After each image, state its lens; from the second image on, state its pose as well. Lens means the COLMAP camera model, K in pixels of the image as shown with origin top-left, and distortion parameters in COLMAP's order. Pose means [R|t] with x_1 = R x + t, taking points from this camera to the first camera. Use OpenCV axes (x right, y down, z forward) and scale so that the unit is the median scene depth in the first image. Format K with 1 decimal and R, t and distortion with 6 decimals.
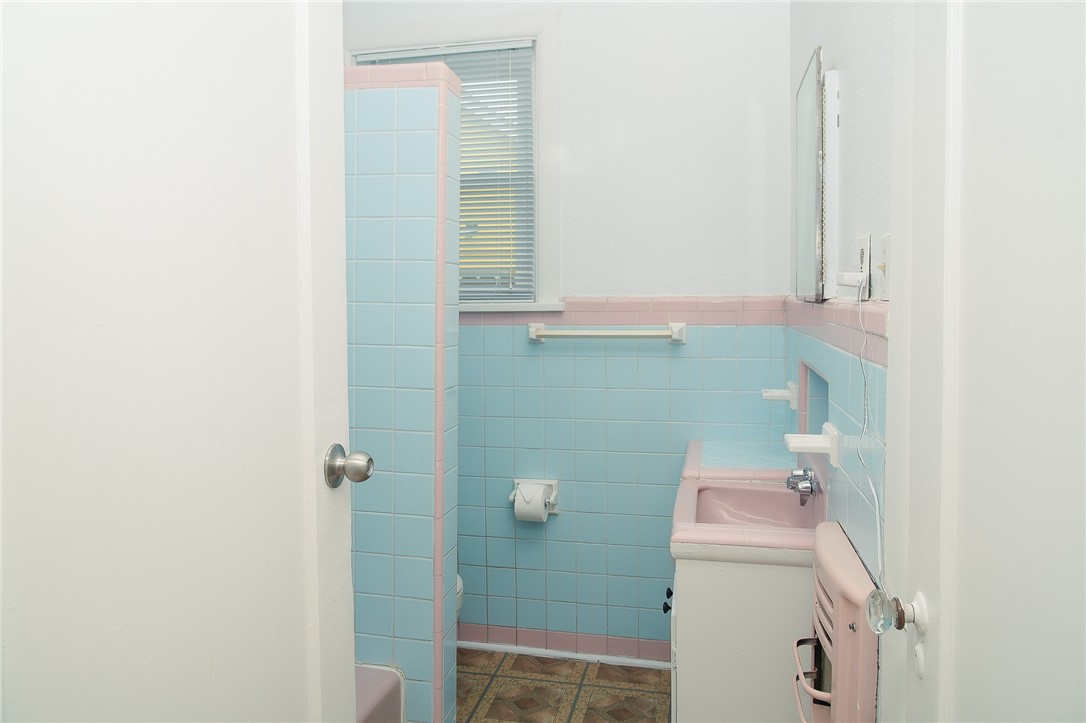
lens RADIAL K [[751.3, 0, 549.5], [0, 751.3, 357.0], [0, 0, 1]] dist [-0.029009, 0.011034]
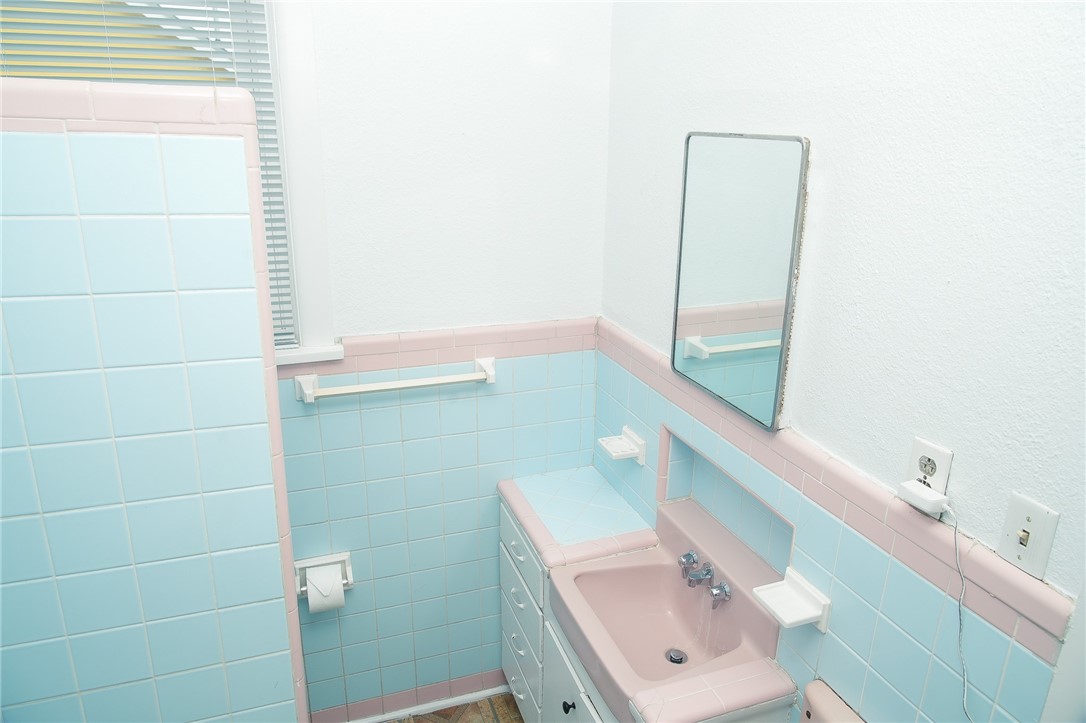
lens RADIAL K [[726.3, 0, 540.1], [0, 726.3, 371.4], [0, 0, 1]] dist [-0.009296, -0.000877]
pose [[0.844543, -0.158521, 0.511486, -0.202979], [0.021526, 0.964456, 0.263364, -0.250339], [-0.535054, -0.211412, 0.817938, 0.298518]]
